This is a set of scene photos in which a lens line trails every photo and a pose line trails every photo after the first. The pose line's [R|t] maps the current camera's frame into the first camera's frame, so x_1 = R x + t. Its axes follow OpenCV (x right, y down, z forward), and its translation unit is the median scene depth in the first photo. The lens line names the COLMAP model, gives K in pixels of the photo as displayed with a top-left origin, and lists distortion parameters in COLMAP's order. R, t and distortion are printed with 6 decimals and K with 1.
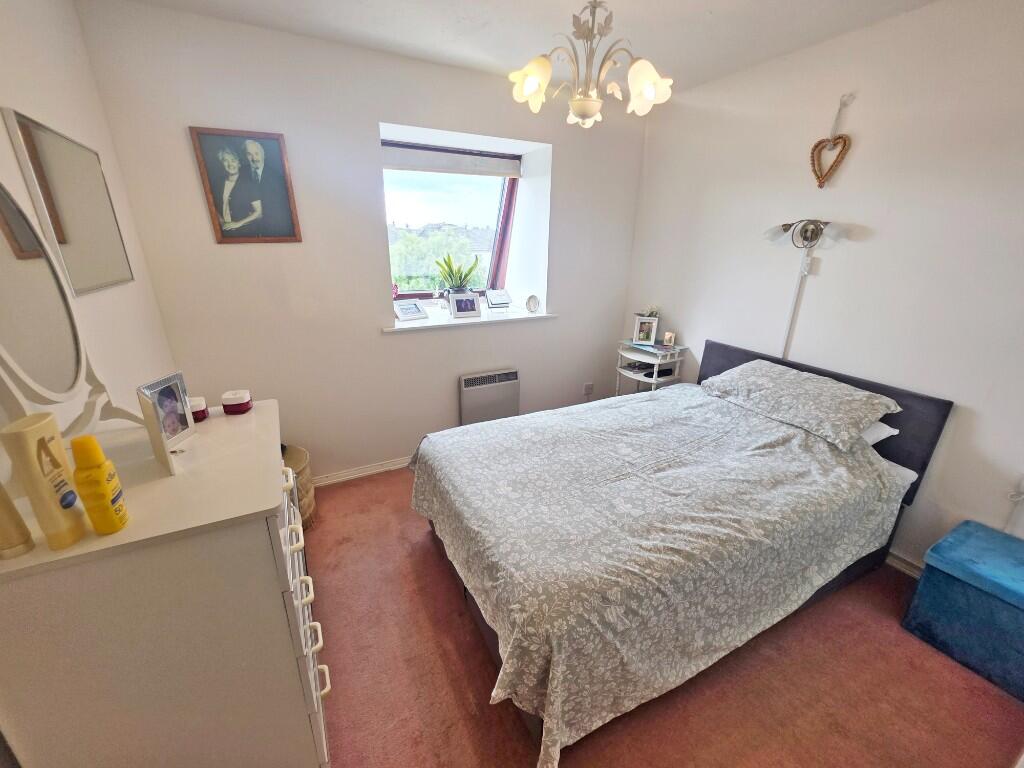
lens RADIAL K [[416.4, 0, 510.1], [0, 416.4, 389.4], [0, 0, 1]] dist [0.000434, 0.005649]
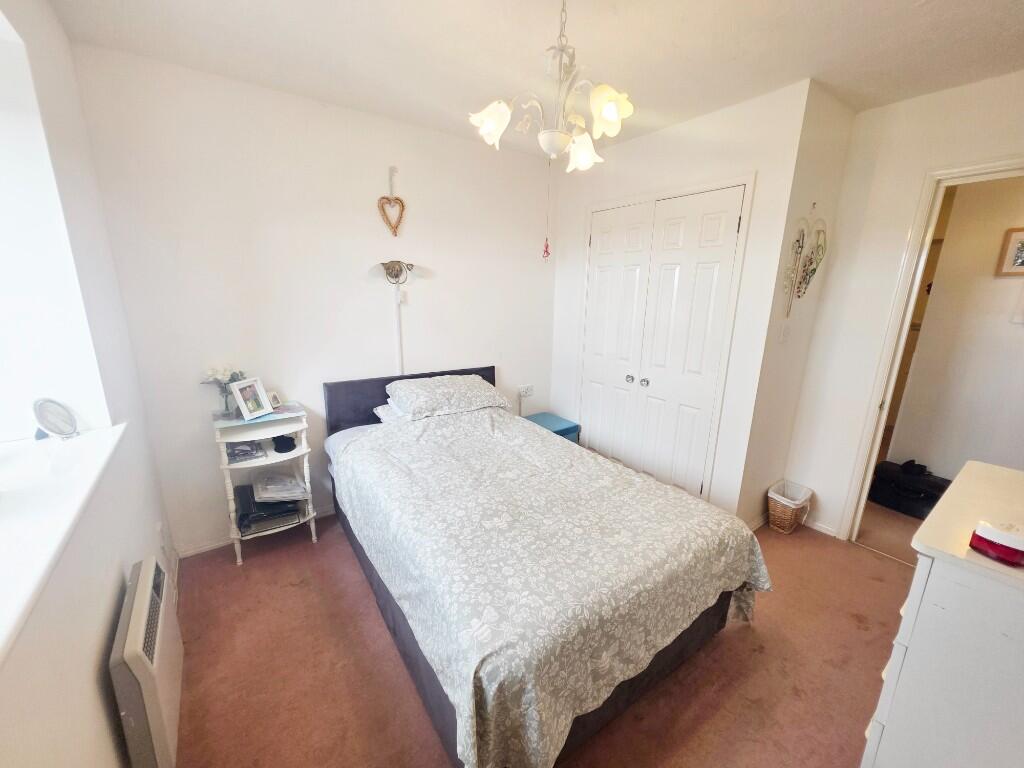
lens RADIAL K [[416.4, 0, 510.1], [0, 416.4, 389.4], [0, 0, 1]] dist [0.000434, 0.005649]
pose [[-0.143343, -0.240863, 0.959916, -0.658811], [0.323954, 0.905078, 0.275478, -0.327562], [-0.935151, 0.350456, -0.051708, 0.987044]]
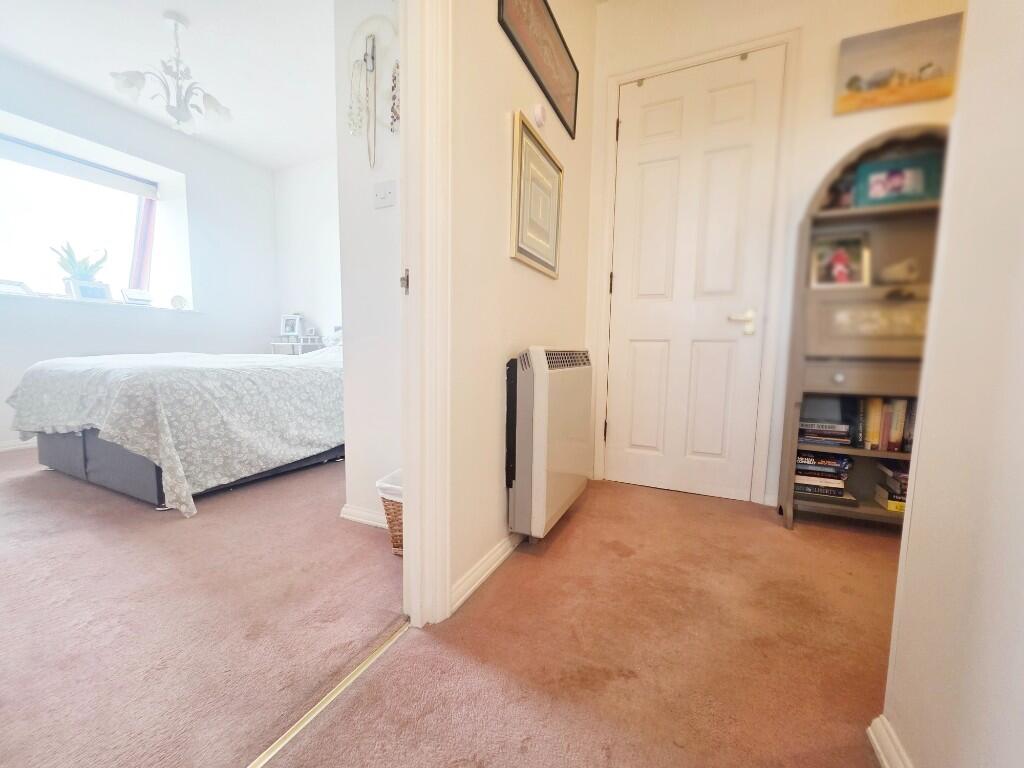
lens RADIAL K [[412.1, 0, 509.3], [0, 412.1, 395.5], [0, 0, 1]] dist [-0.000077, -0.000277]
pose [[0.794668, -0.059749, 0.604096, 0.127858], [0.201228, 0.964806, -0.169284, 0.669233], [-0.572721, 0.256086, 0.778724, -0.513377]]
